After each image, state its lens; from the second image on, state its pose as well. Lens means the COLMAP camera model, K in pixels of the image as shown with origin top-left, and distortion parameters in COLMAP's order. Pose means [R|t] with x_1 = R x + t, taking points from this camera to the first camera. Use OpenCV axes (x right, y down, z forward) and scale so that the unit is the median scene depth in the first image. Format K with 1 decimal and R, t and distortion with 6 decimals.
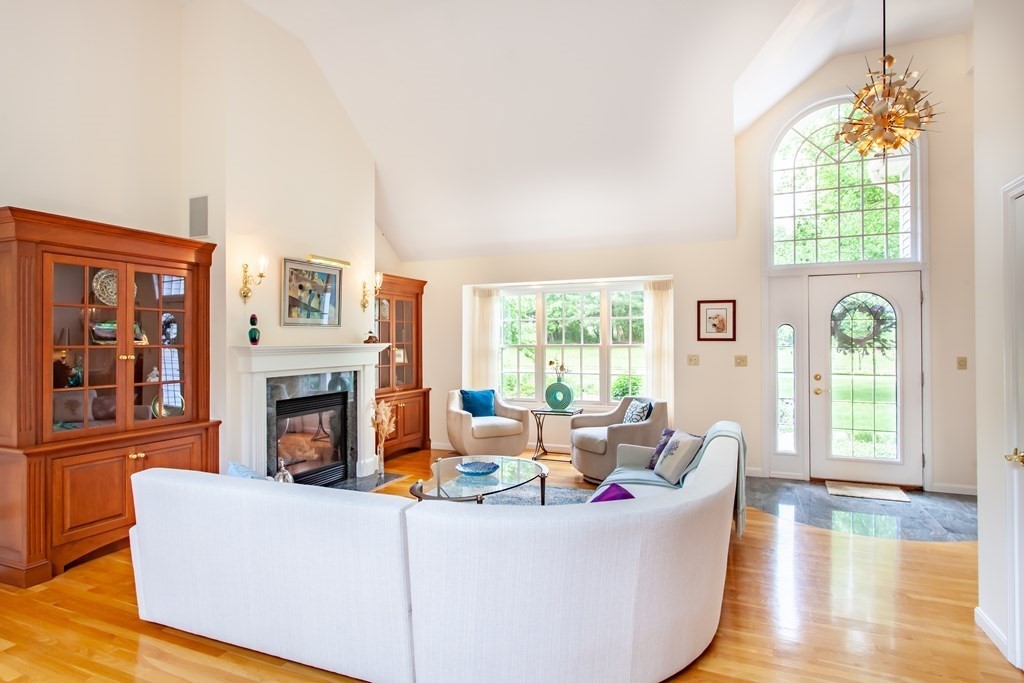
lens RADIAL K [[532.6, 0, 514.2], [0, 532.6, 340.0], [0, 0, 1]] dist [0.000123, 0.001634]
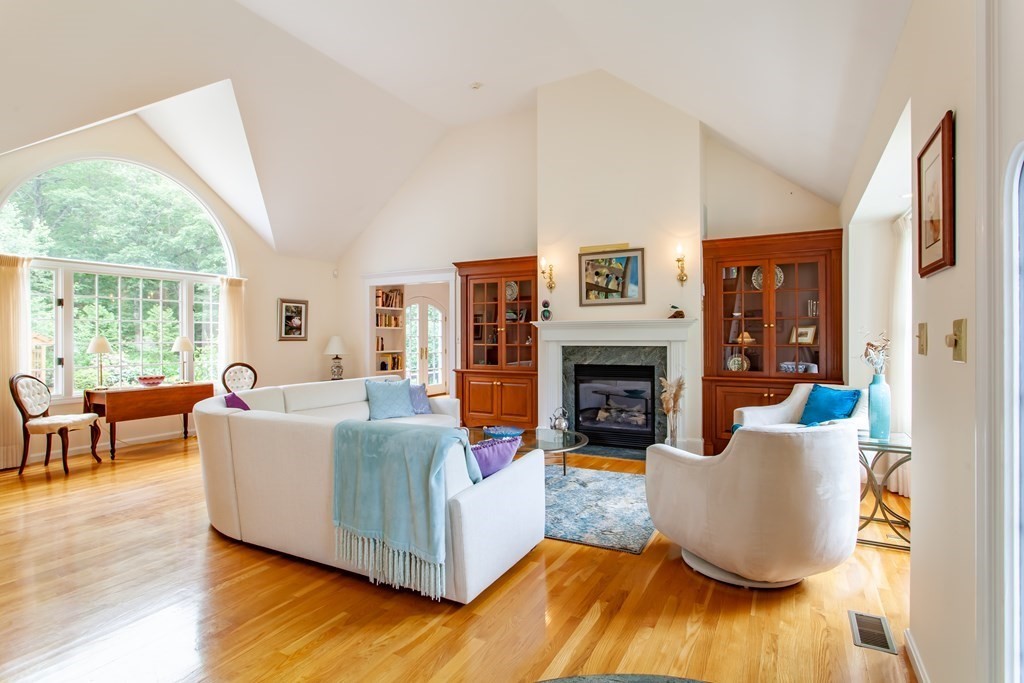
lens RADIAL K [[496.2, 0, 516.8], [0, 496.2, 337.5], [0, 0, 1]] dist [0.003371, 0.000786]
pose [[-0.081638, 0.001188, -0.996661, 0.736996], [0.002381, 0.999997, 0.000997, 0.044368], [0.996659, -0.002291, -0.081640, 0.904041]]
